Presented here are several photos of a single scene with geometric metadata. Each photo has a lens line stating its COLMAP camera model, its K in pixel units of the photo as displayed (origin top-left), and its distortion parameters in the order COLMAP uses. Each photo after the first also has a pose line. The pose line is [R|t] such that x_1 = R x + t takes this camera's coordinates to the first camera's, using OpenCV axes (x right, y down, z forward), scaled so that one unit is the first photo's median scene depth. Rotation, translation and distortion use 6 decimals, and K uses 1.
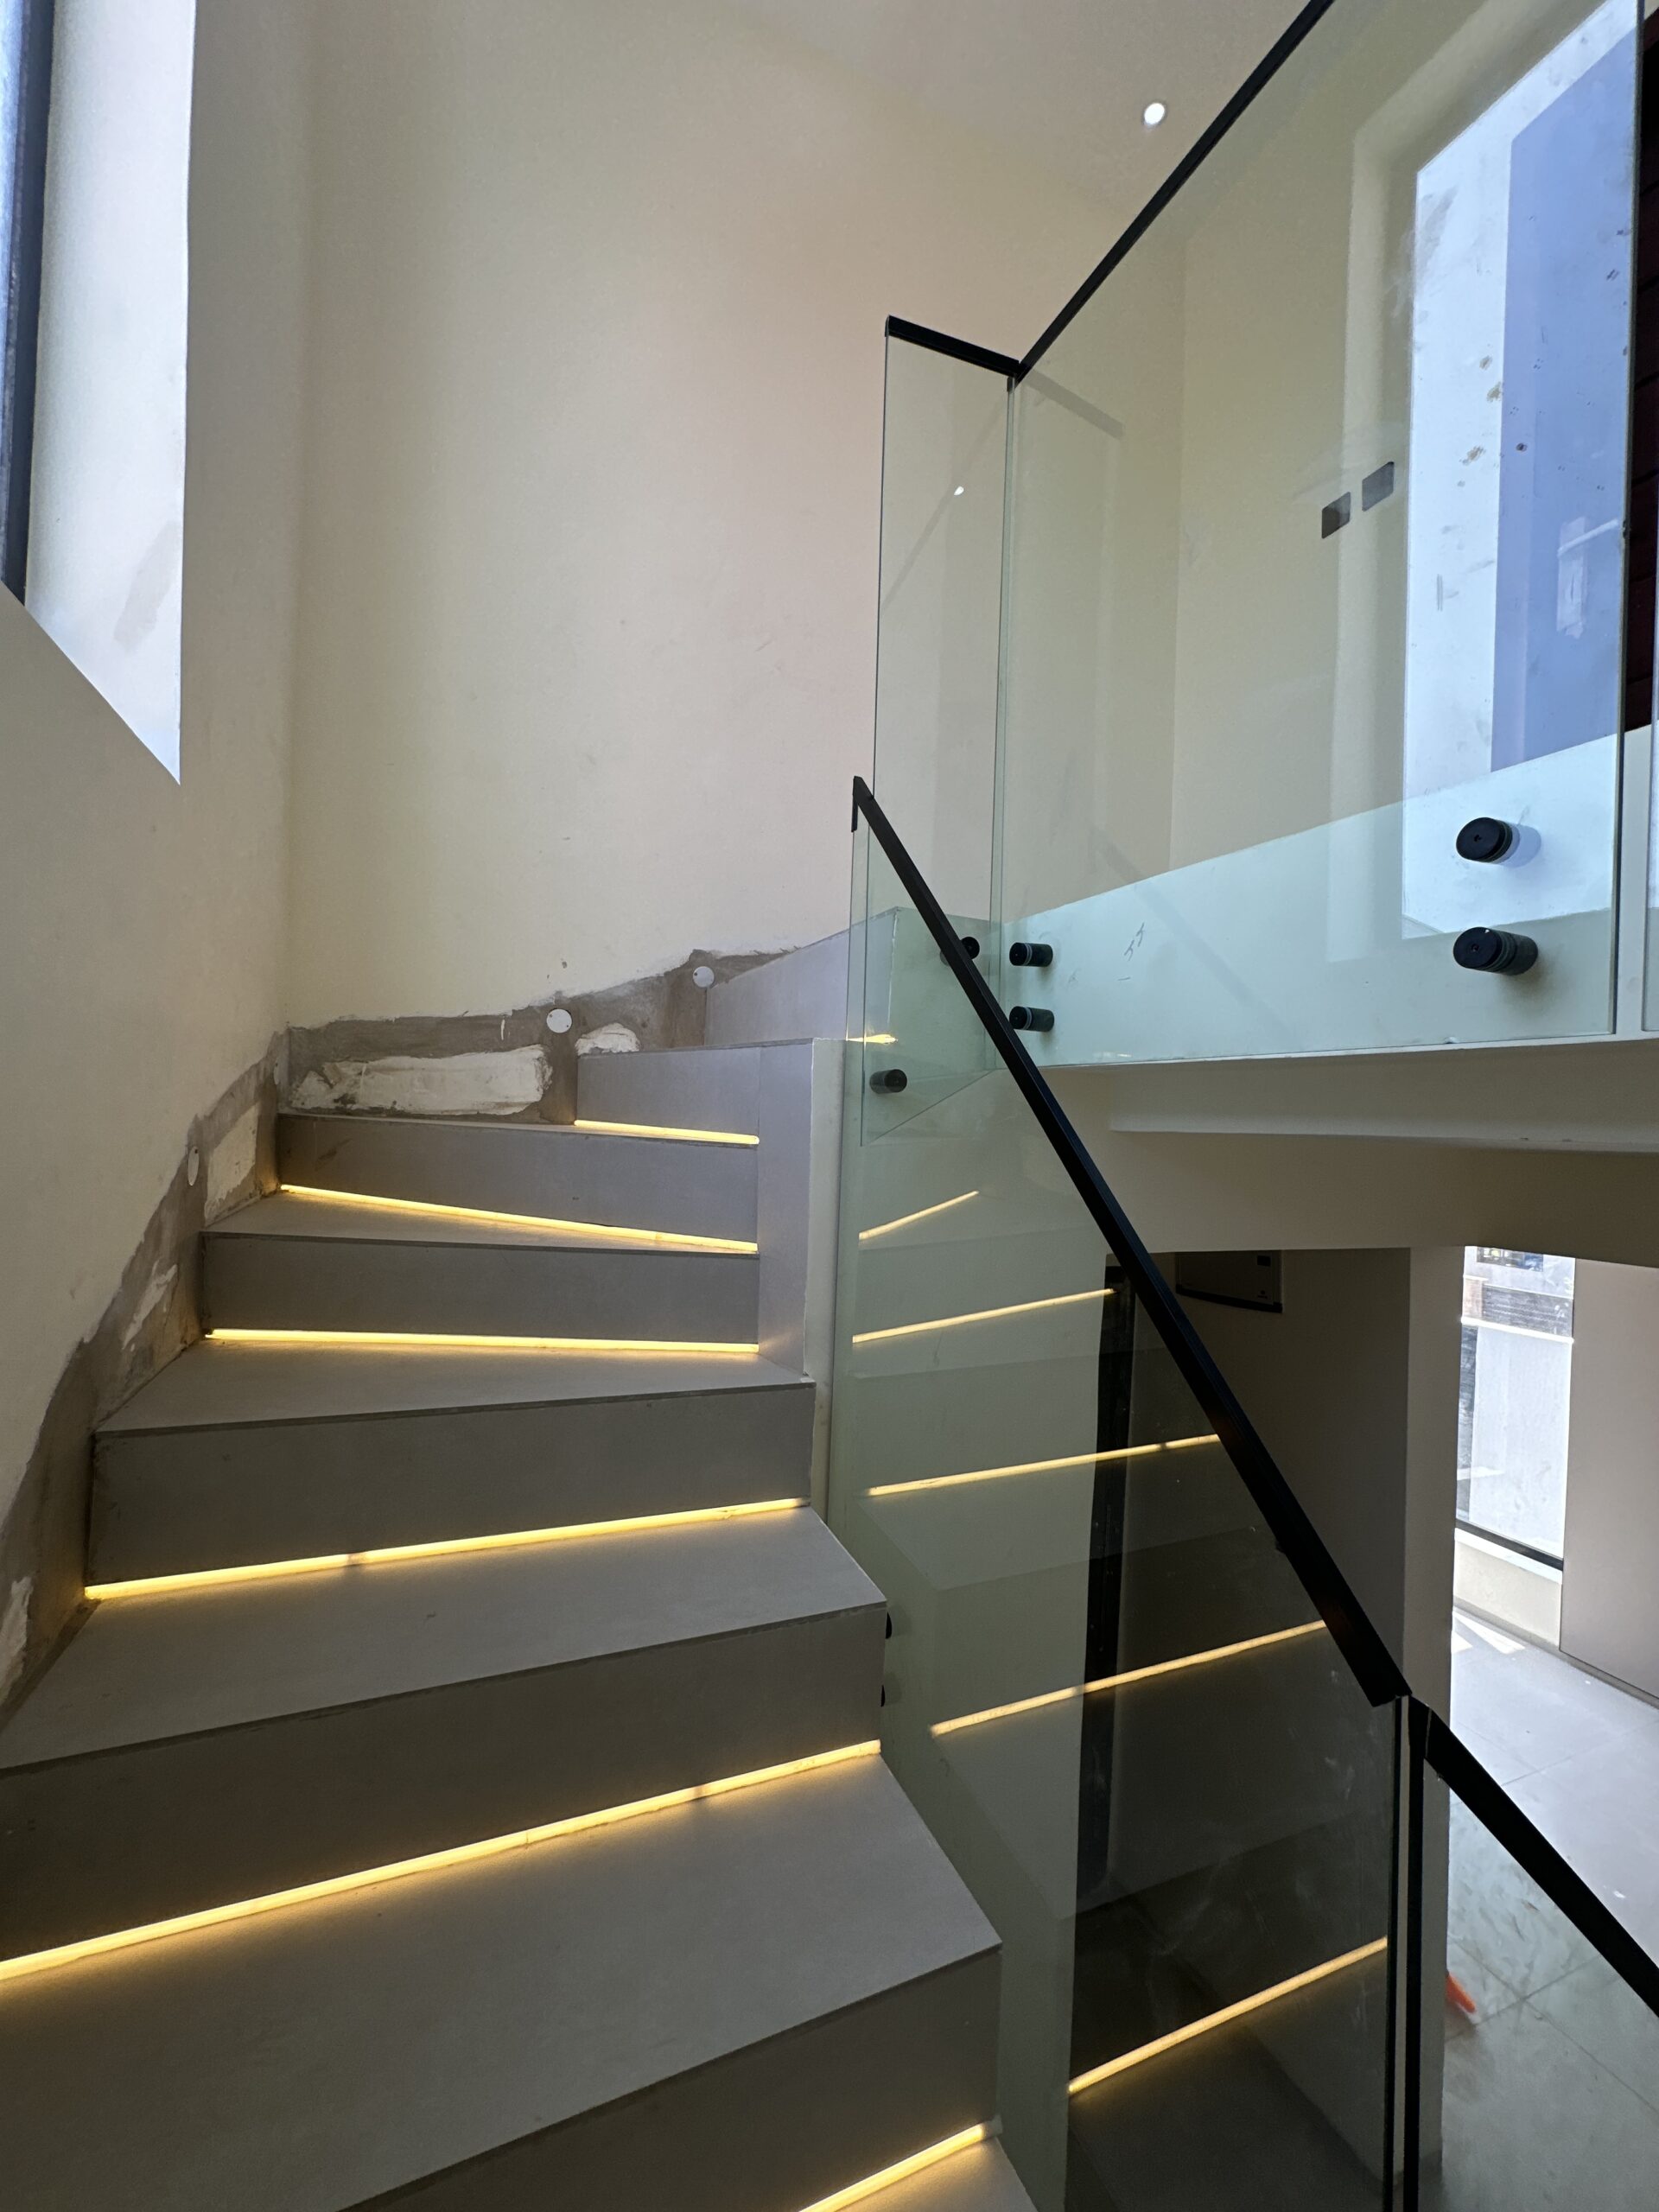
lens RADIAL K [[885.4, 0, 830.0], [0, 885.4, 1104.7], [0, 0, 1]] dist [-0.000614, 0.000039]
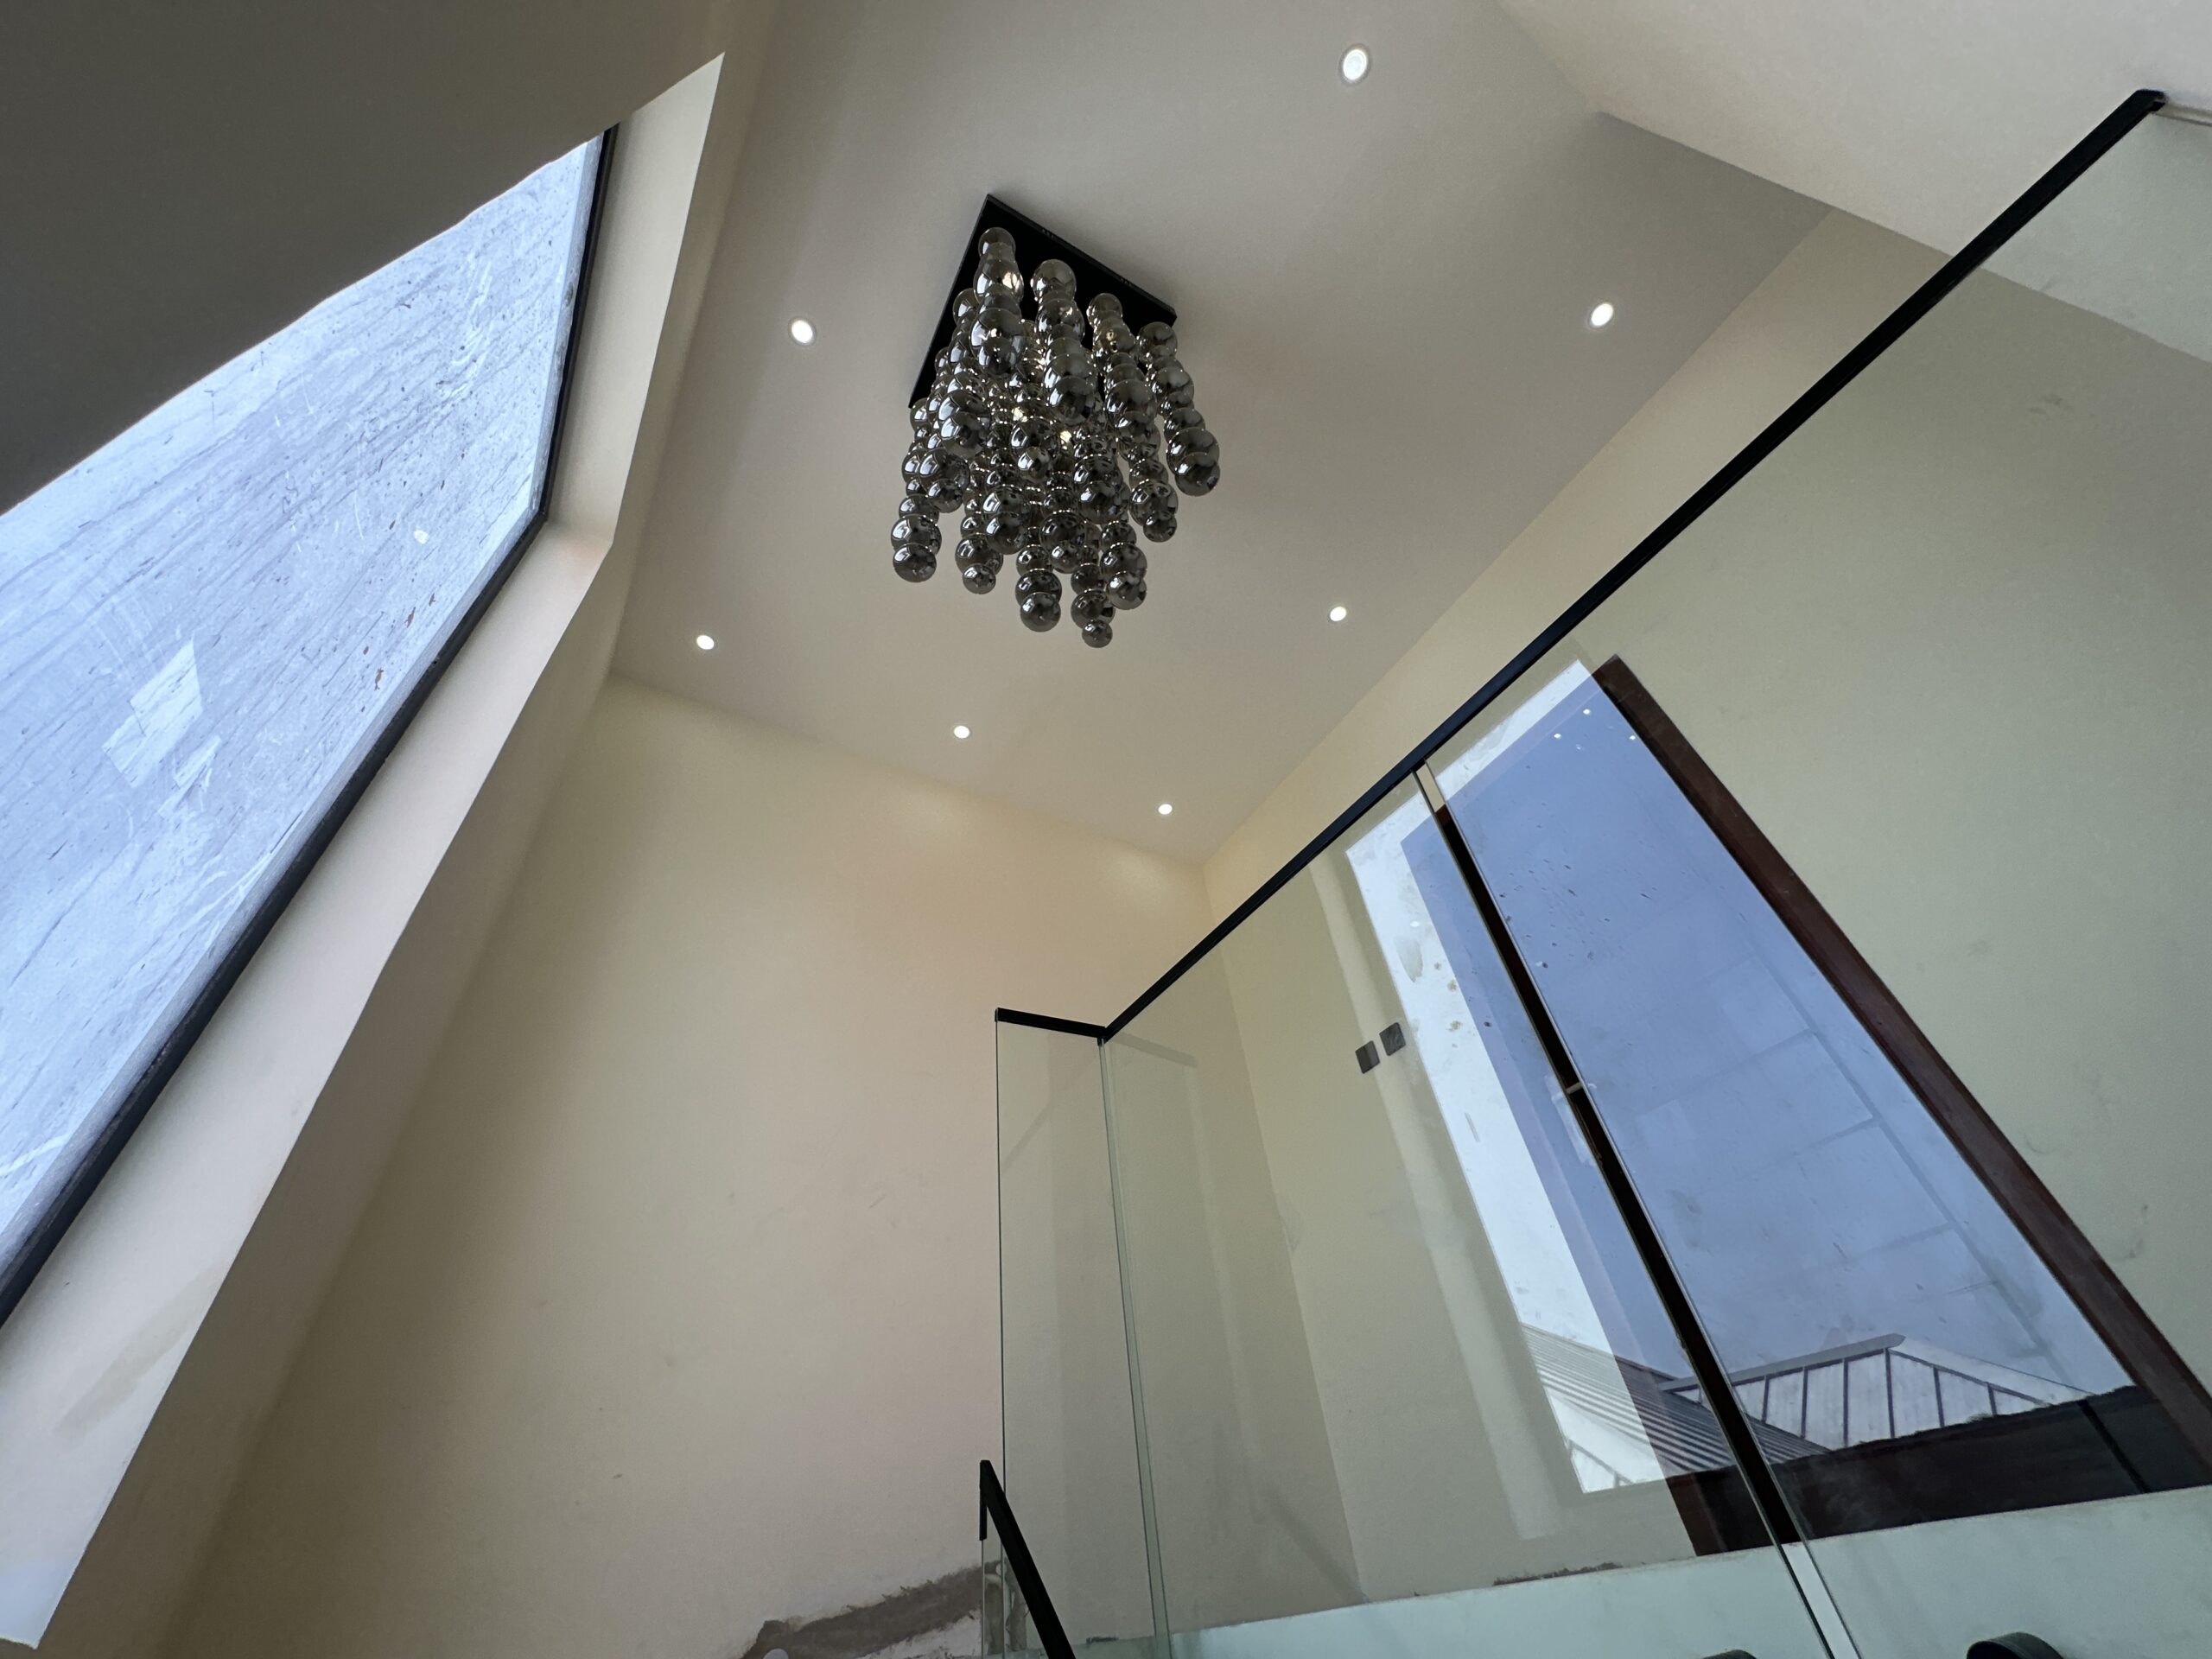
lens RADIAL K [[885.4, 0, 1107.6], [0, 885.4, 834.0], [0, 0, 1]] dist [-0.000614, 0.000039]
pose [[0.982151, -0.000726, 0.188093, -0.012416], [0.126815, 0.741090, -0.659320, -0.210847], [-0.138915, 0.671405, 0.727954, -0.066581]]
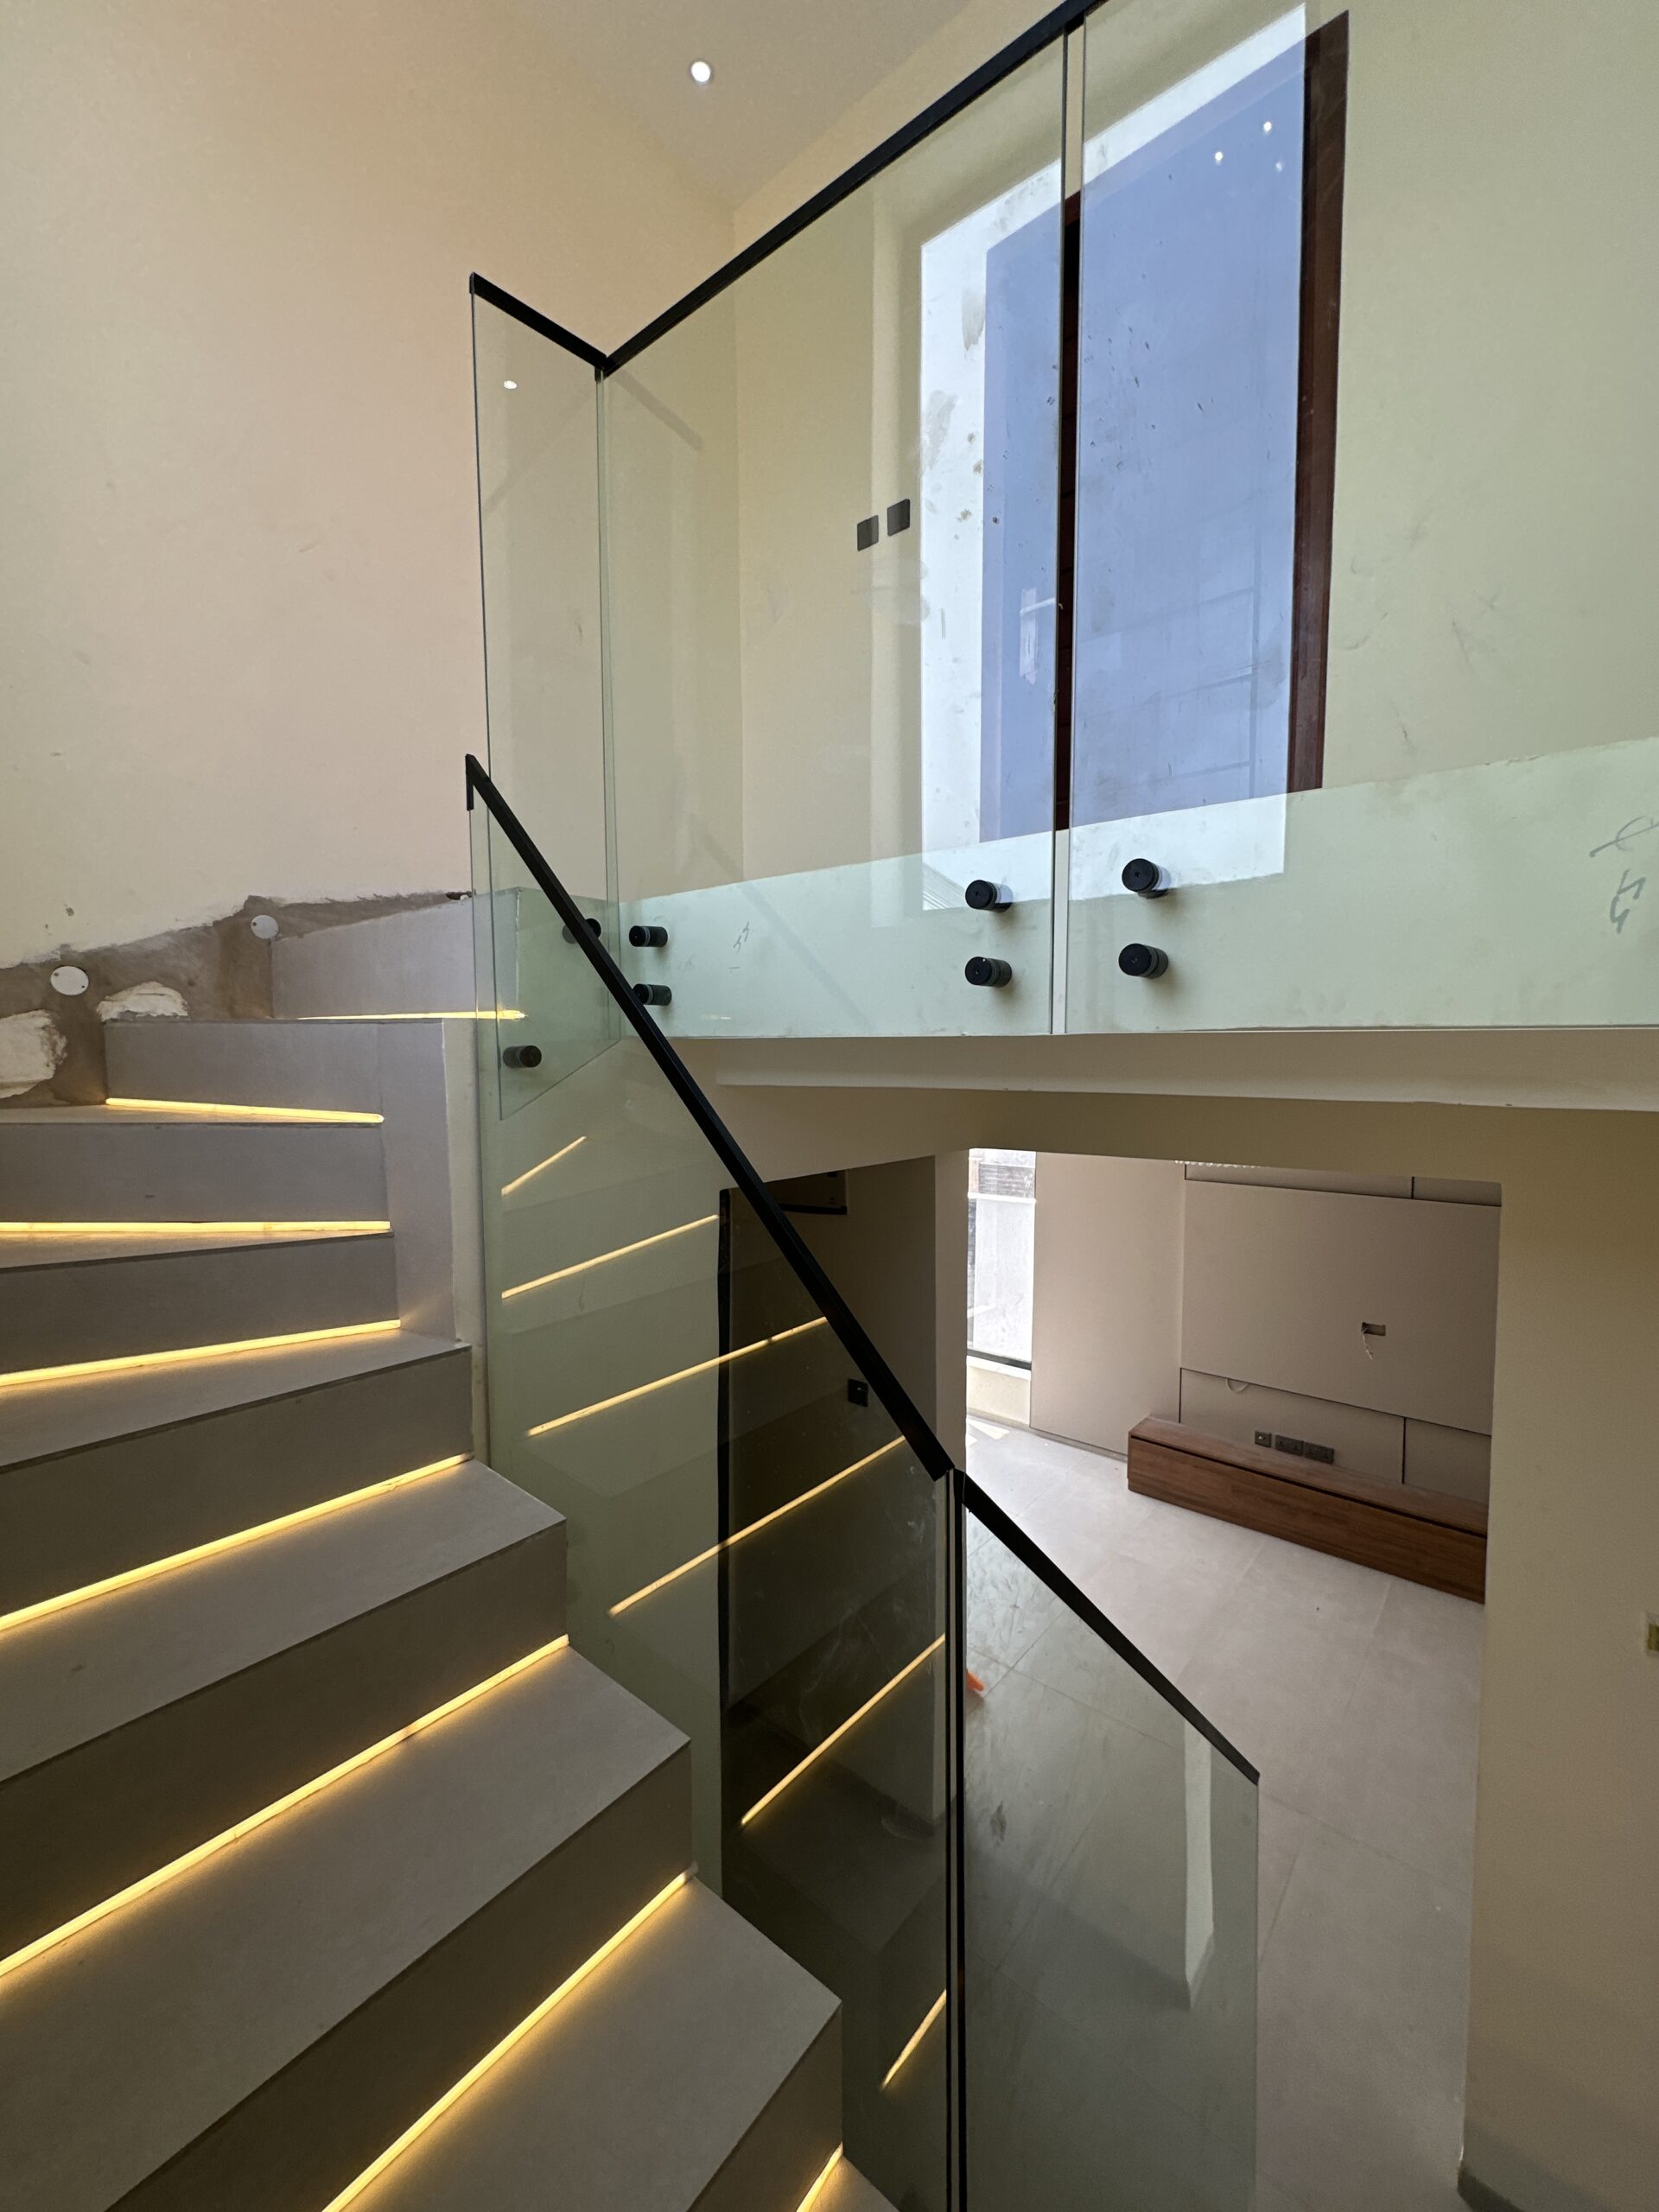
lens RADIAL K [[885.4, 0, 830.0], [0, 885.4, 1104.7], [0, 0, 1]] dist [-0.000614, 0.000039]
pose [[0.889780, -0.072044, 0.450668, -0.077456], [0.031627, 0.994822, 0.096588, -0.052306], [-0.455293, -0.071689, 0.887451, -0.096442]]
